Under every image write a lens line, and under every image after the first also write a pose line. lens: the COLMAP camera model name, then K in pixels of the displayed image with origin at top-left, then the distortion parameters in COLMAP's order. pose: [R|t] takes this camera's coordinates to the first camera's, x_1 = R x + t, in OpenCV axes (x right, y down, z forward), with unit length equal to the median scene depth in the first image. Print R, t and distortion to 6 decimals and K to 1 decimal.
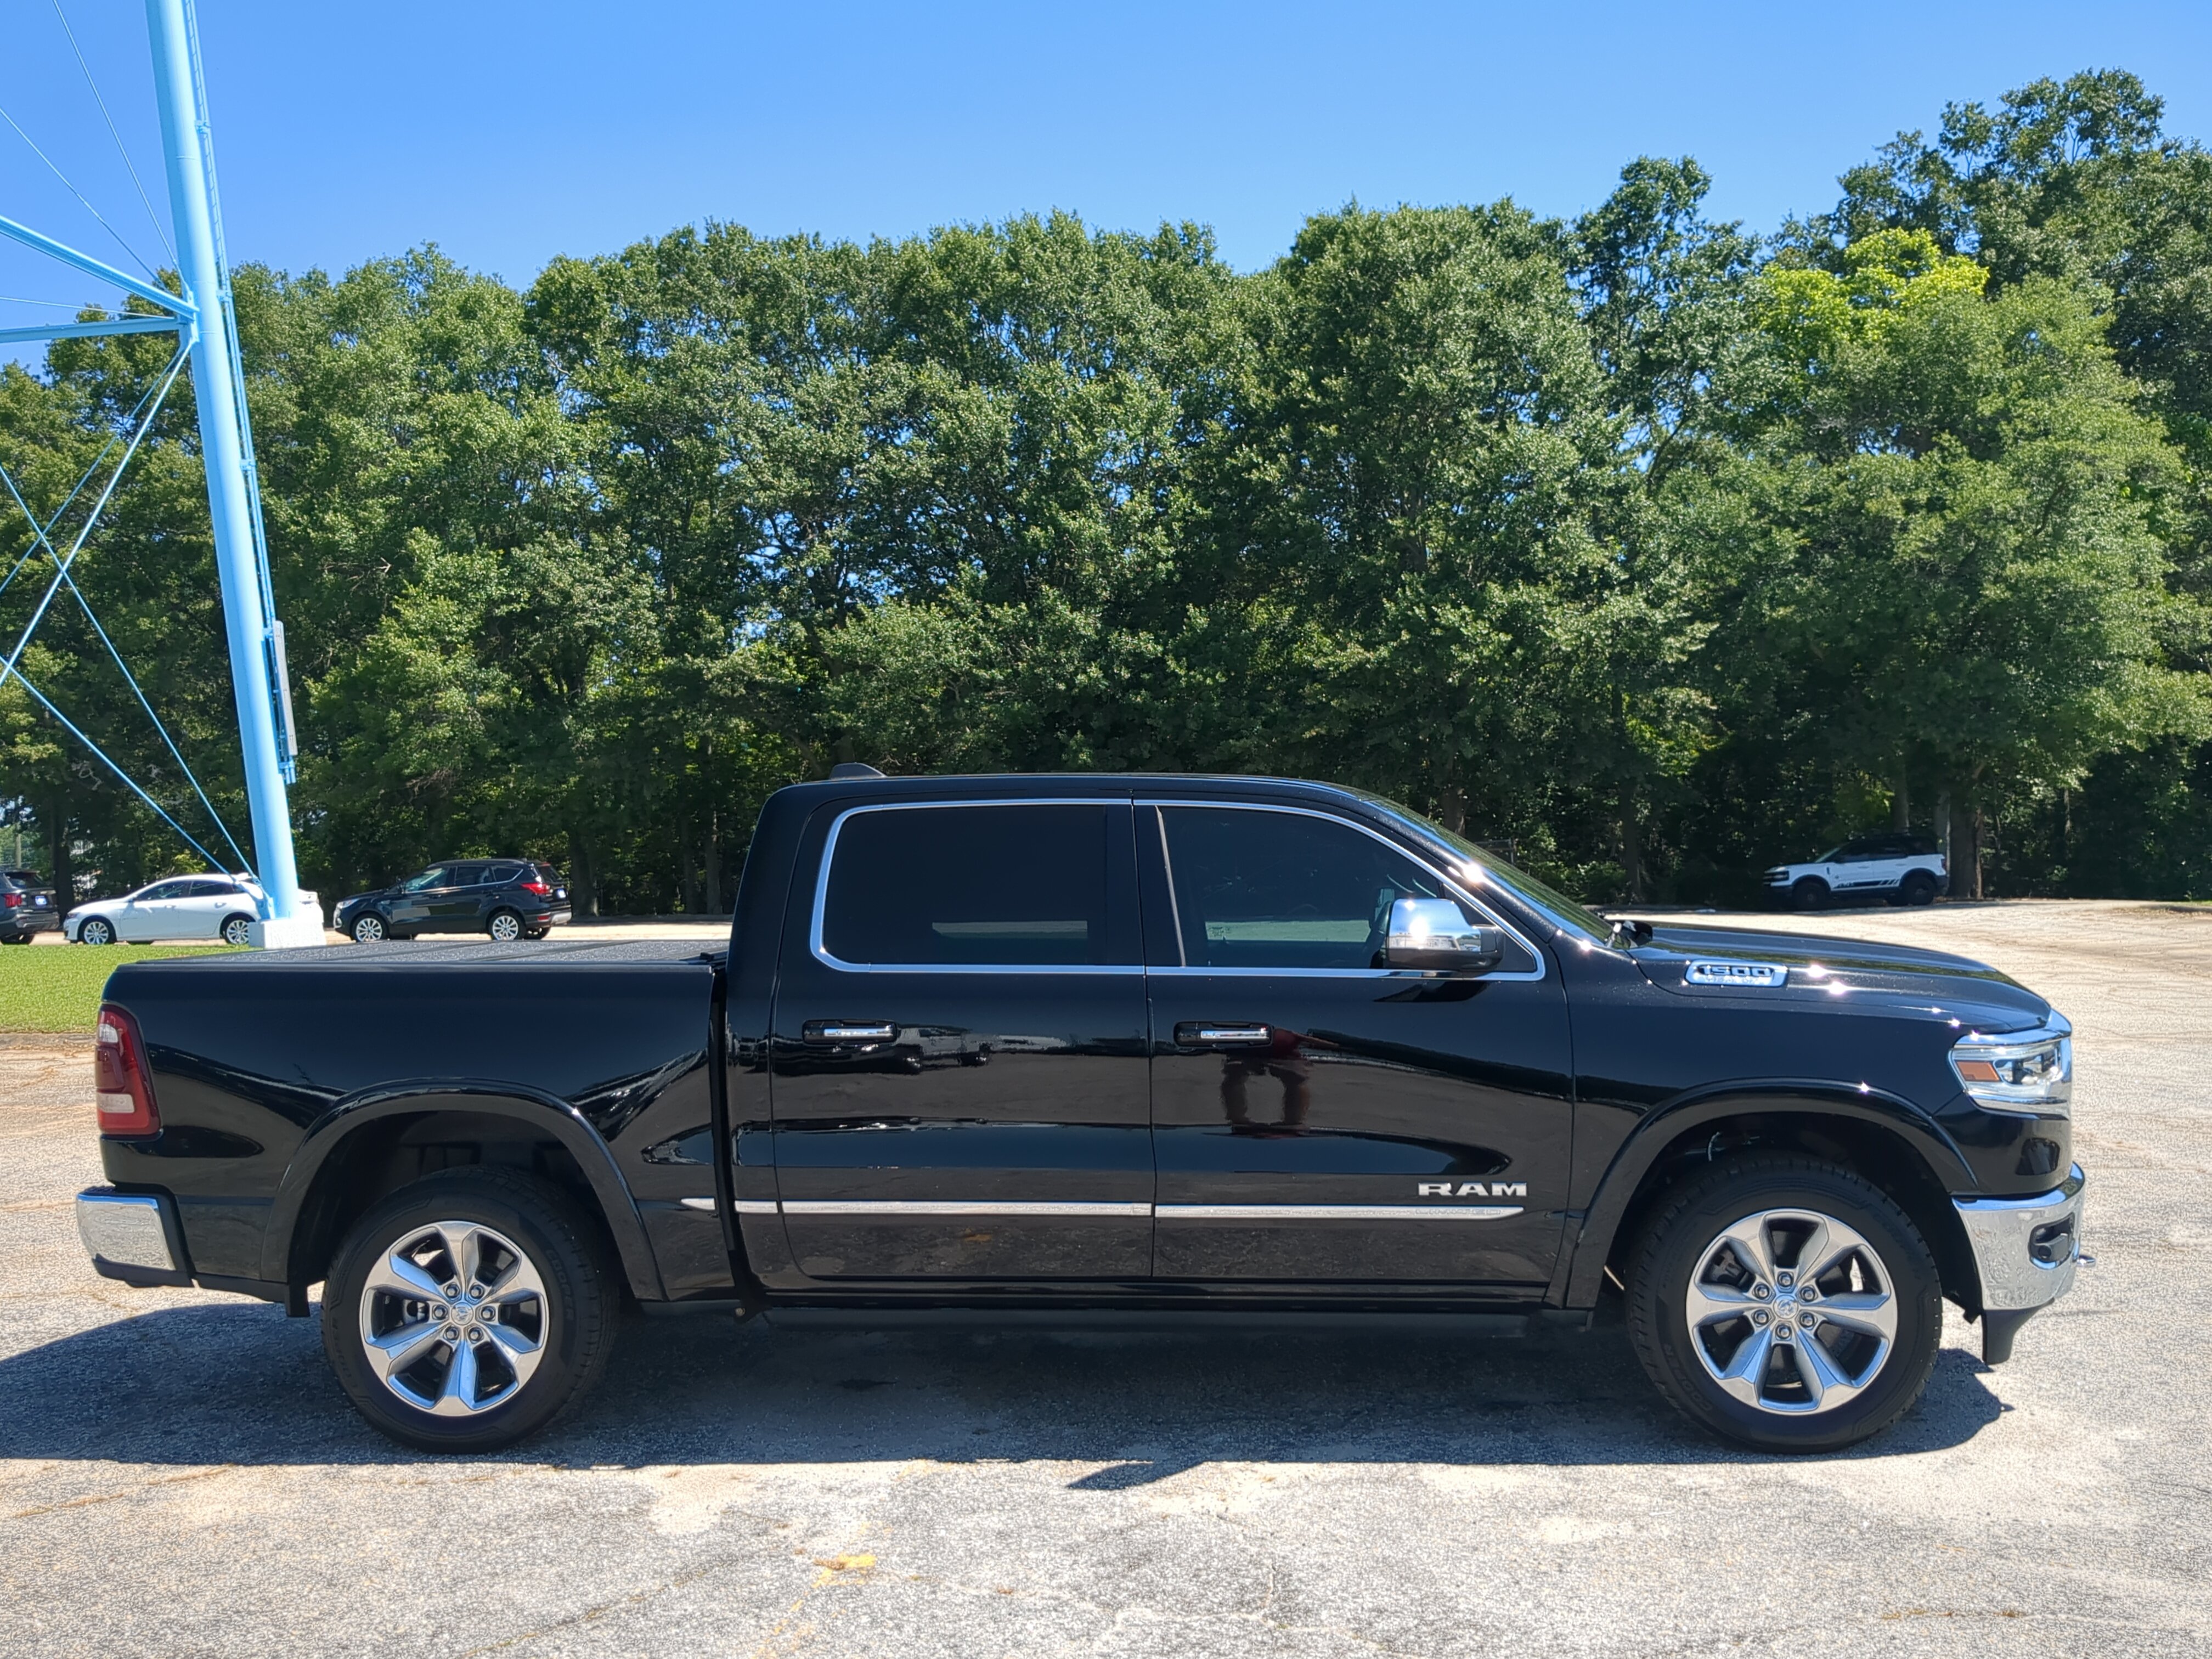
lens RADIAL K [[2051.9, 0, 1100.7], [0, 2051.9, 823.1], [0, 0, 1]] dist [-0.001188, 0.000000]
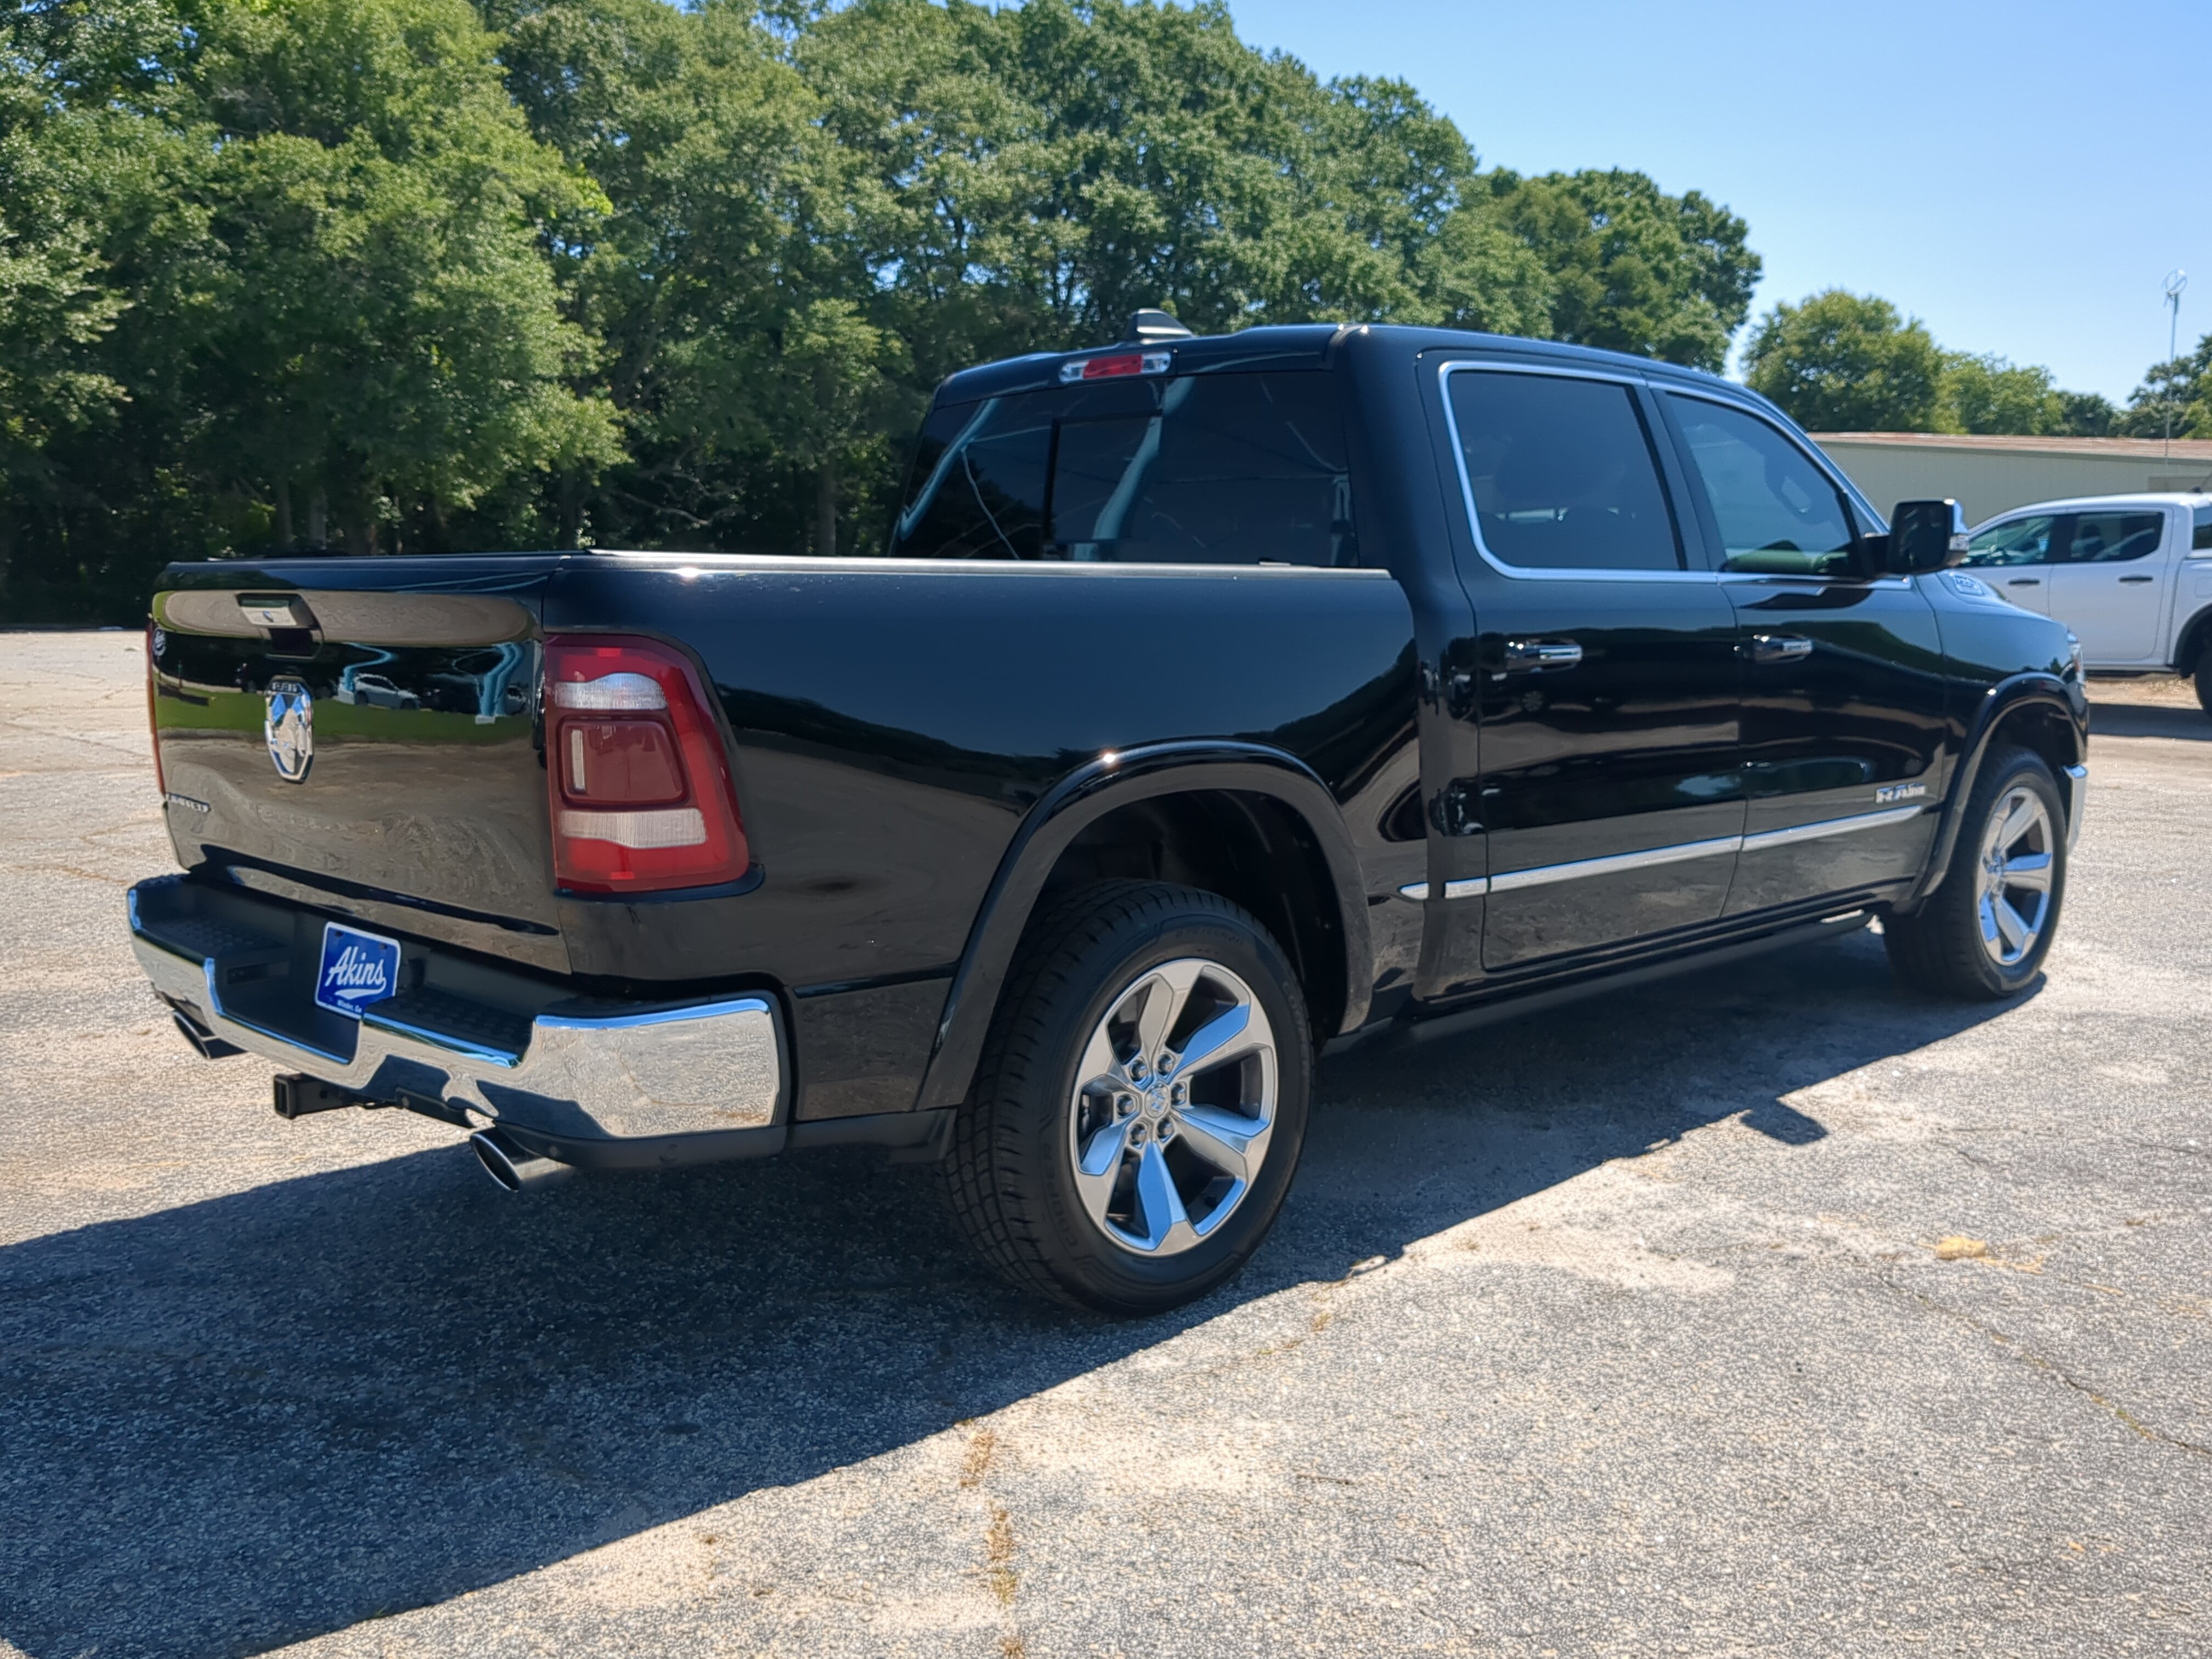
lens RADIAL K [[2051.9, 0, 1108.1], [0, 2051.9, 828.5], [0, 0, 1]] dist [-0.001188, 0.000000]
pose [[0.654094, -0.080760, 0.752090, -0.797581], [-0.020193, 0.992065, 0.124091, 0.072285], [-0.756144, -0.096354, 0.647273, 0.595501]]
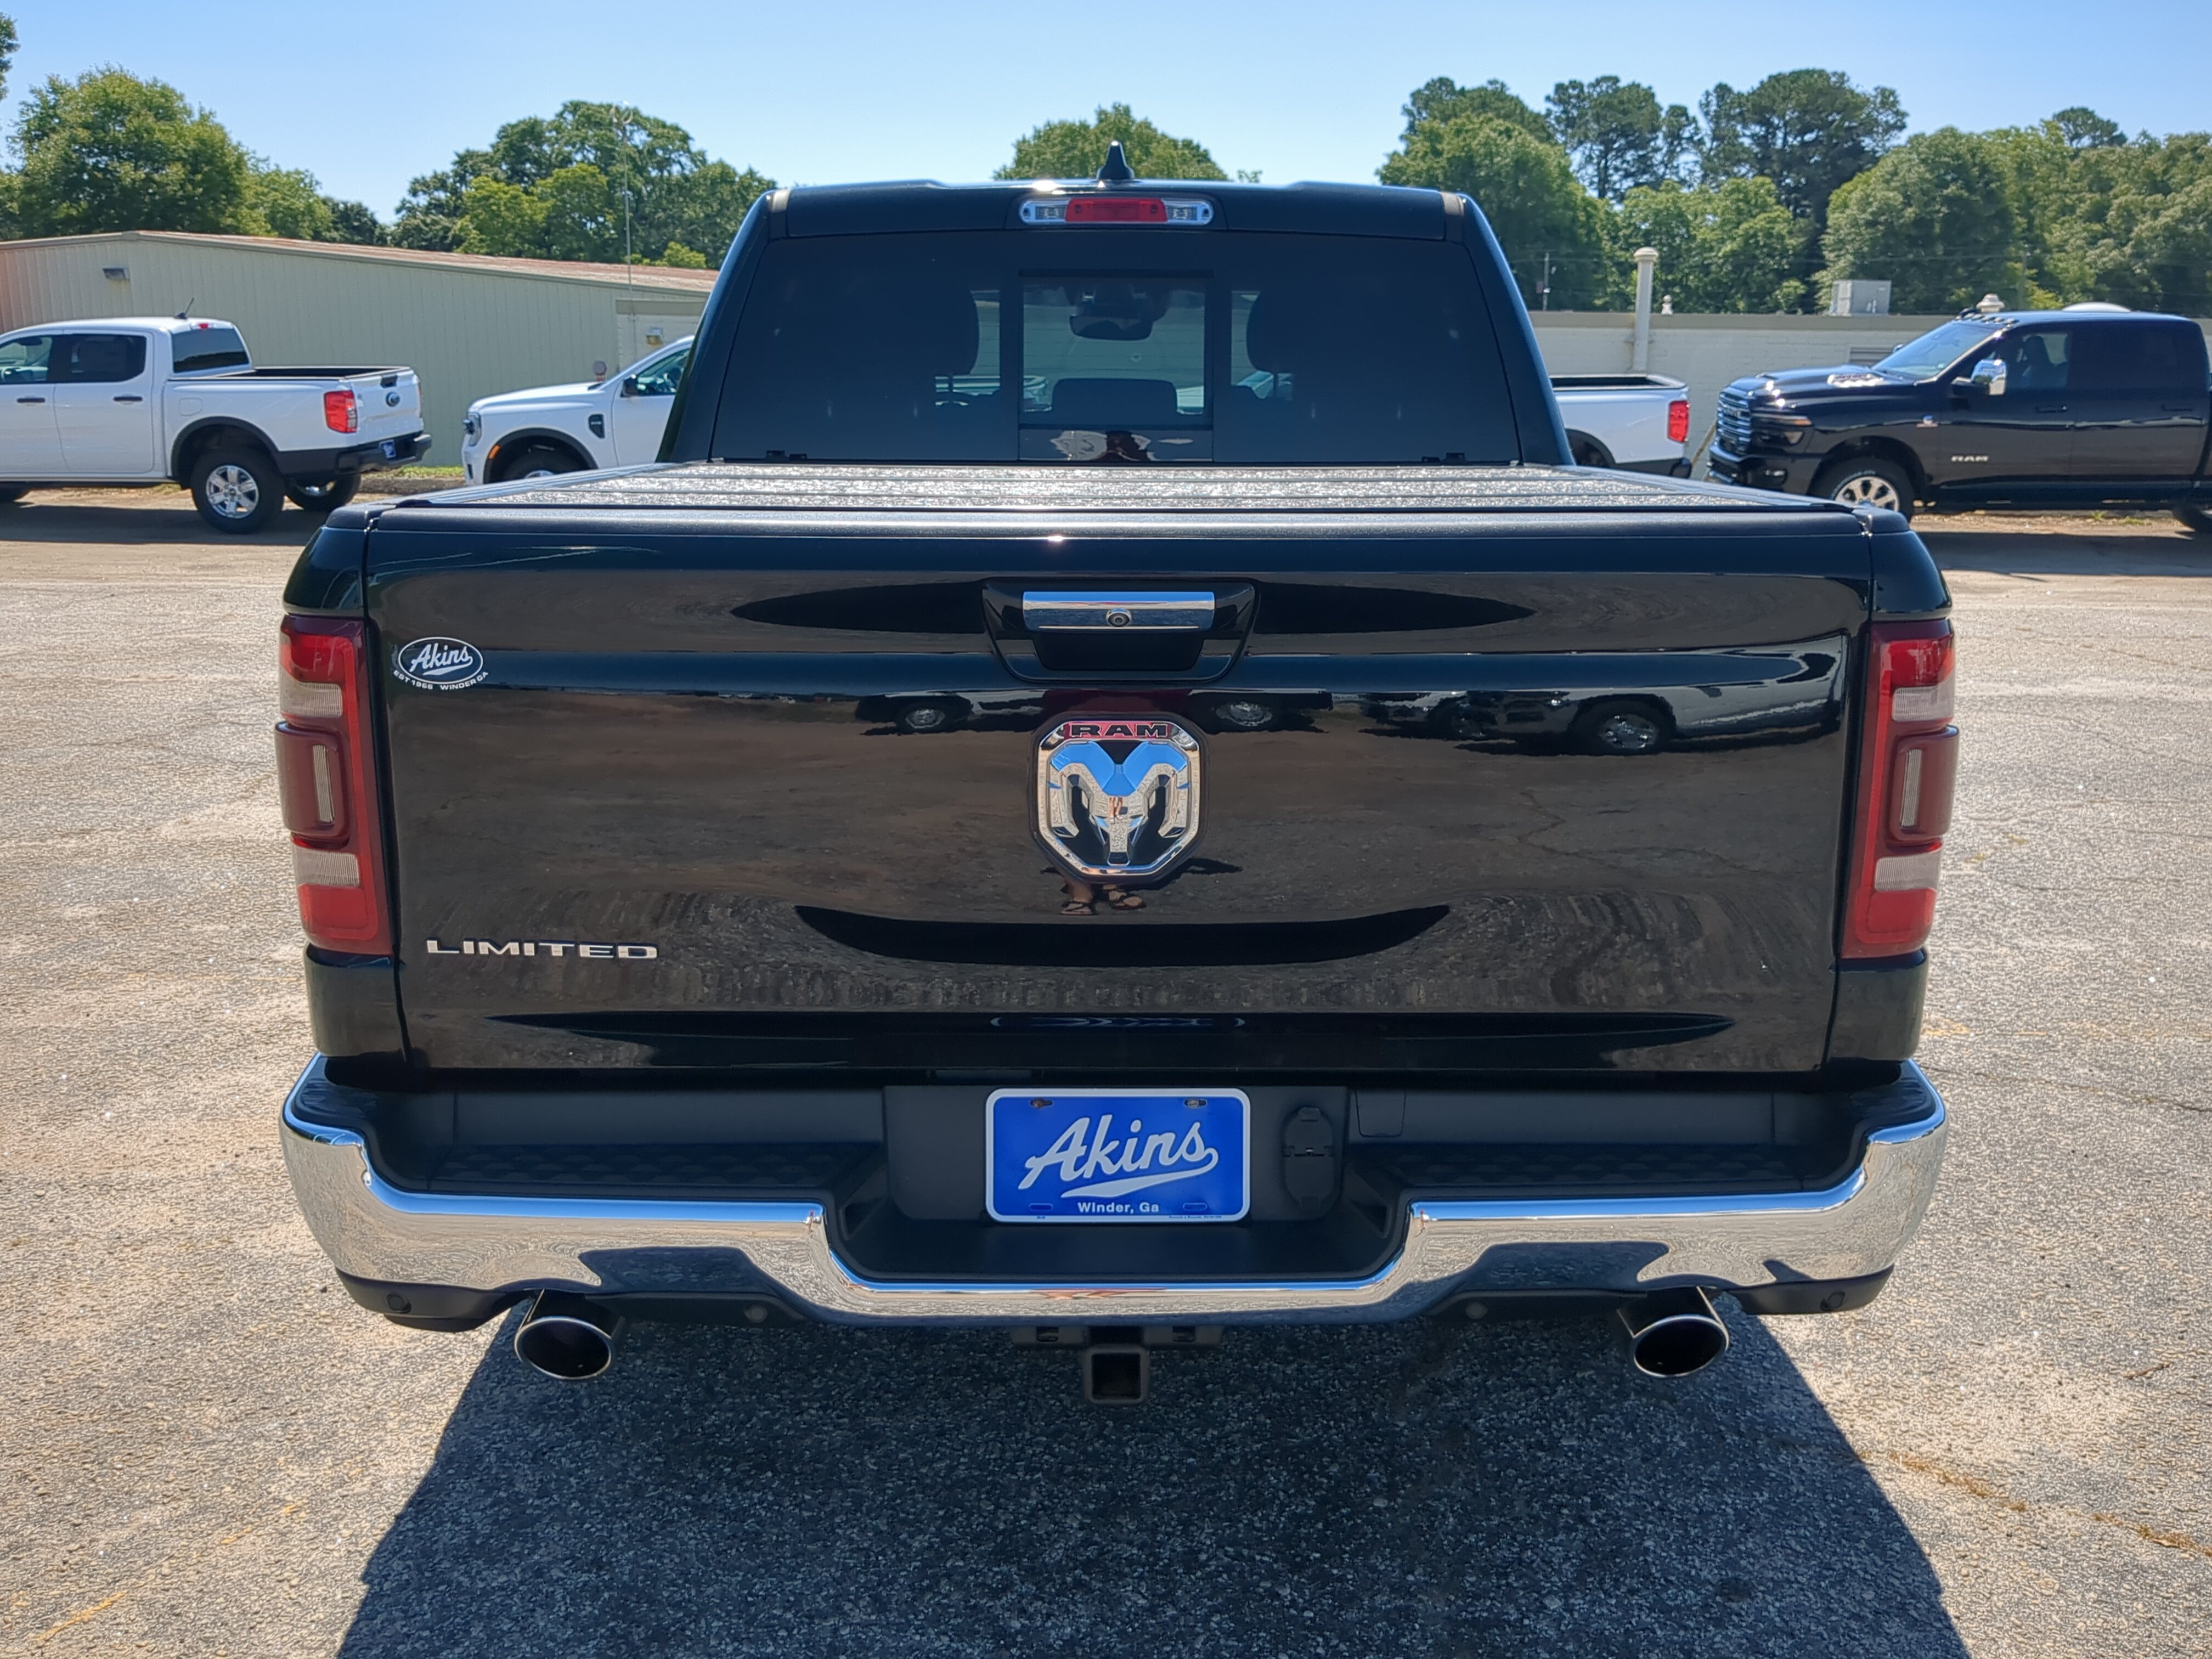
lens RADIAL K [[2051.9, 0, 1106.2], [0, 2051.9, 822.5], [0, 0, 1]] dist [-0.001188, 0.000000]
pose [[-0.102412, -0.196352, 0.975171, -0.856925], [-0.021624, 0.980533, 0.195160, 0.057074], [-0.994507, -0.001101, -0.104665, 1.211696]]
